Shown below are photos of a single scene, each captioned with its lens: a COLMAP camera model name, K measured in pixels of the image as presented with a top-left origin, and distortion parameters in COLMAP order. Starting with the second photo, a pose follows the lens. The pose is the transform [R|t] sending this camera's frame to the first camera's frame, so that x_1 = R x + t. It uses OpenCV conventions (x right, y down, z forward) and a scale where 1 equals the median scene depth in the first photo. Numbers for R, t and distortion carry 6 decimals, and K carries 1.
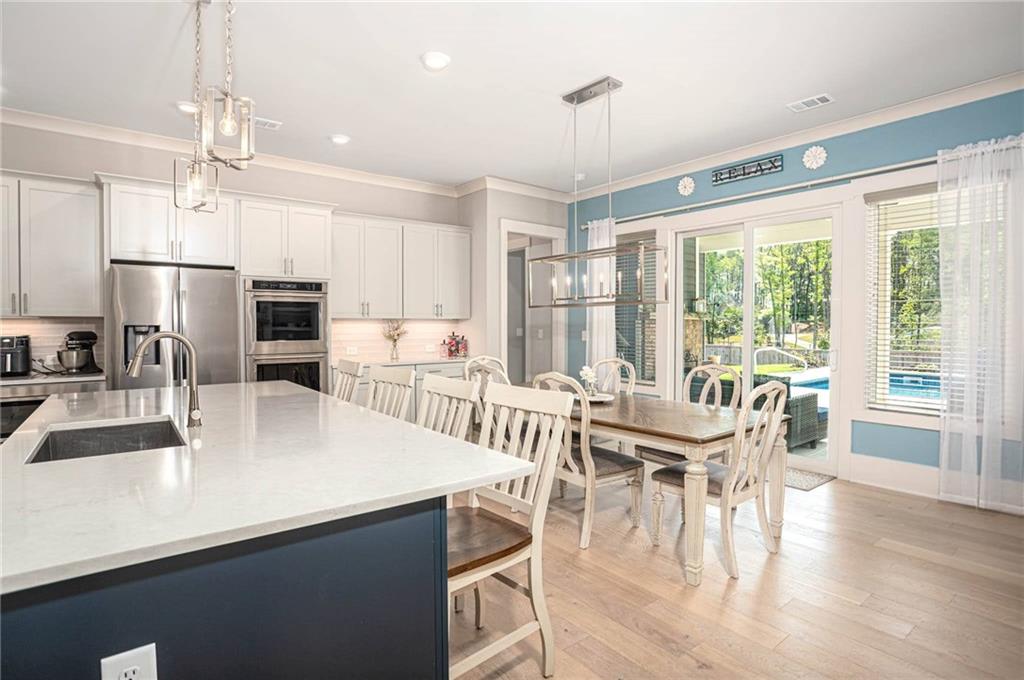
lens RADIAL K [[522.3, 0, 513.7], [0, 522.3, 324.0], [0, 0, 1]] dist [-0.058802, 0.026163]
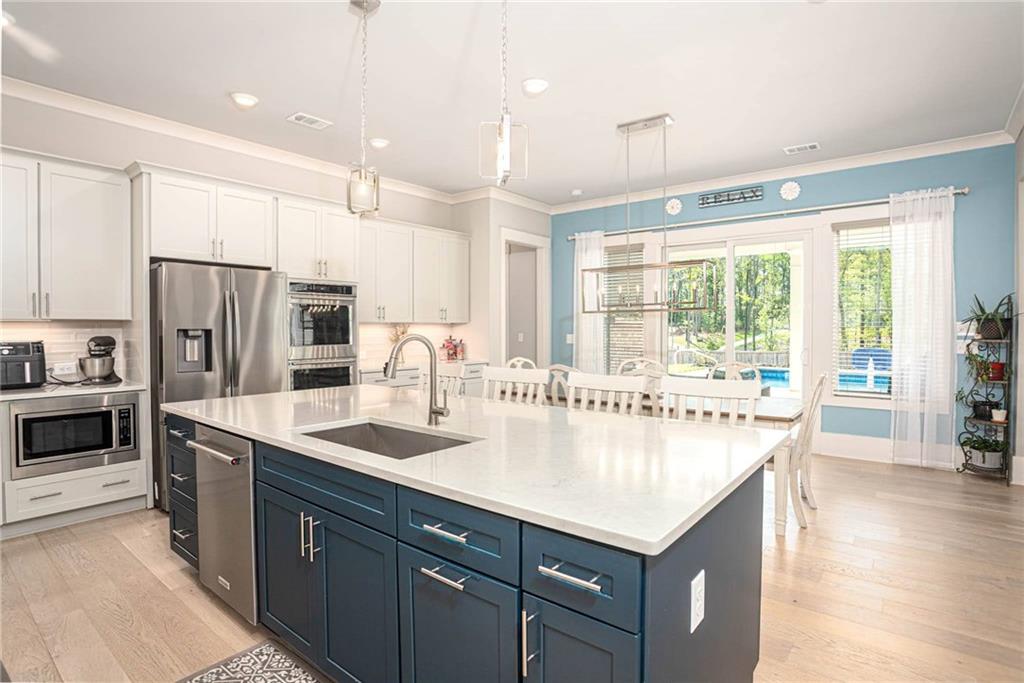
lens RADIAL K [[522.3, 0, 513.7], [0, 522.3, 325.5], [0, 0, 1]] dist [-0.058802, 0.026163]
pose [[0.972329, 0.000658, 0.233616, -0.316017], [0.000112, 0.999995, -0.003284, -0.000971], [-0.233616, 0.003220, 0.972323, -0.031158]]
